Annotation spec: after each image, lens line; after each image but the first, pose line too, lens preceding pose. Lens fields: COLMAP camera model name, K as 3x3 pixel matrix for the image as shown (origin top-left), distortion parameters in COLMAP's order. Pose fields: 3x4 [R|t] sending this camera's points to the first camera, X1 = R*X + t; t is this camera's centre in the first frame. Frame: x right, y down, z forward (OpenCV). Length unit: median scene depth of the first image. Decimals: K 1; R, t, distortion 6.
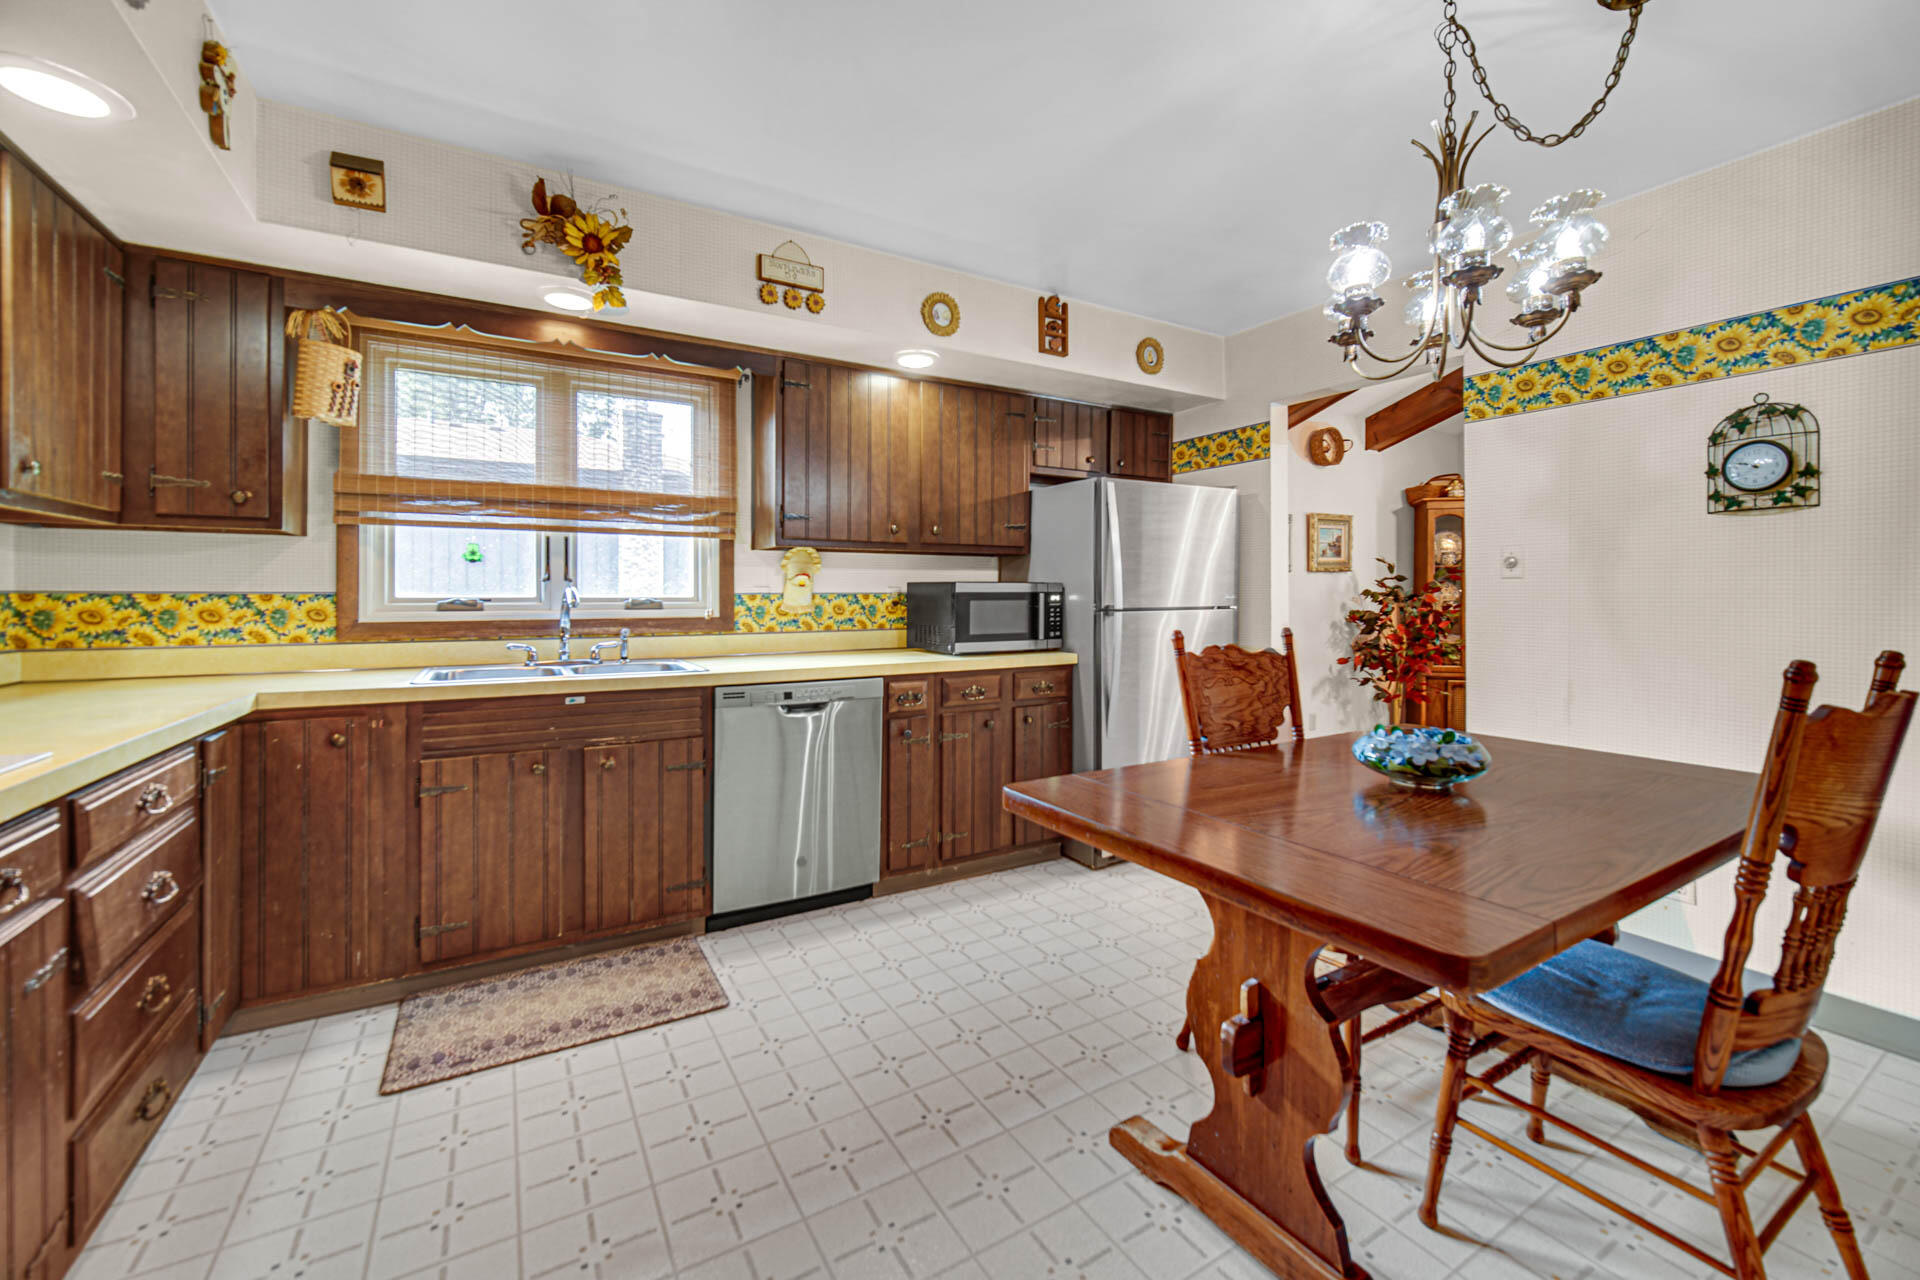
lens RADIAL K [[771.6, 0, 964.1], [0, 771.6, 597.6], [0, 0, 1]] dist [-0.000221, -0.000073]
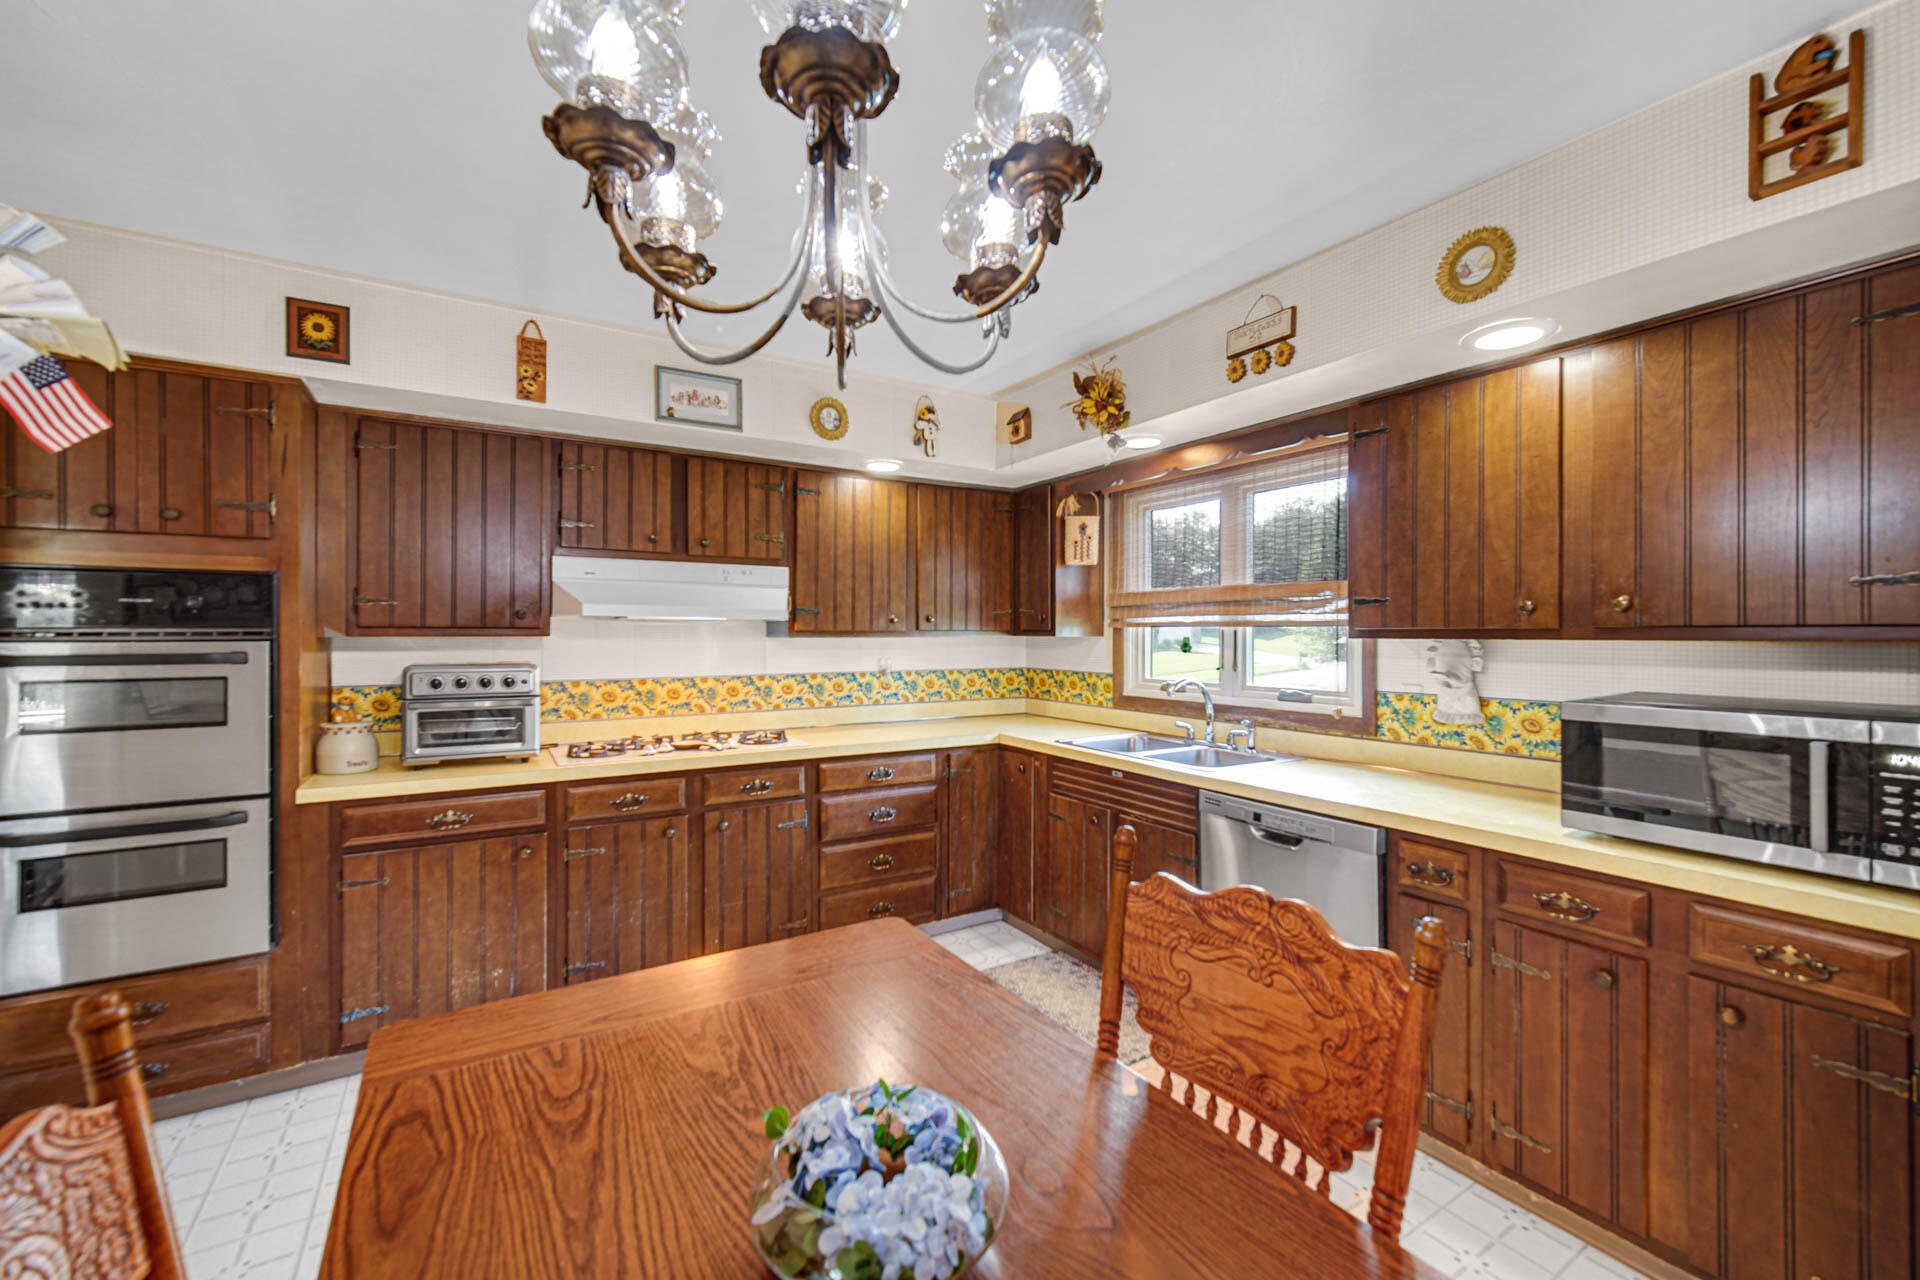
lens RADIAL K [[778.9, 0, 954.1], [0, 778.9, 634.4], [0, 0, 1]] dist [-0.000435, -0.000215]
pose [[0.014204, -0.001504, -0.999898, 0.591240], [-0.009226, 0.999956, -0.001635, -0.067405], [0.999857, 0.009248, 0.014190, 0.582203]]
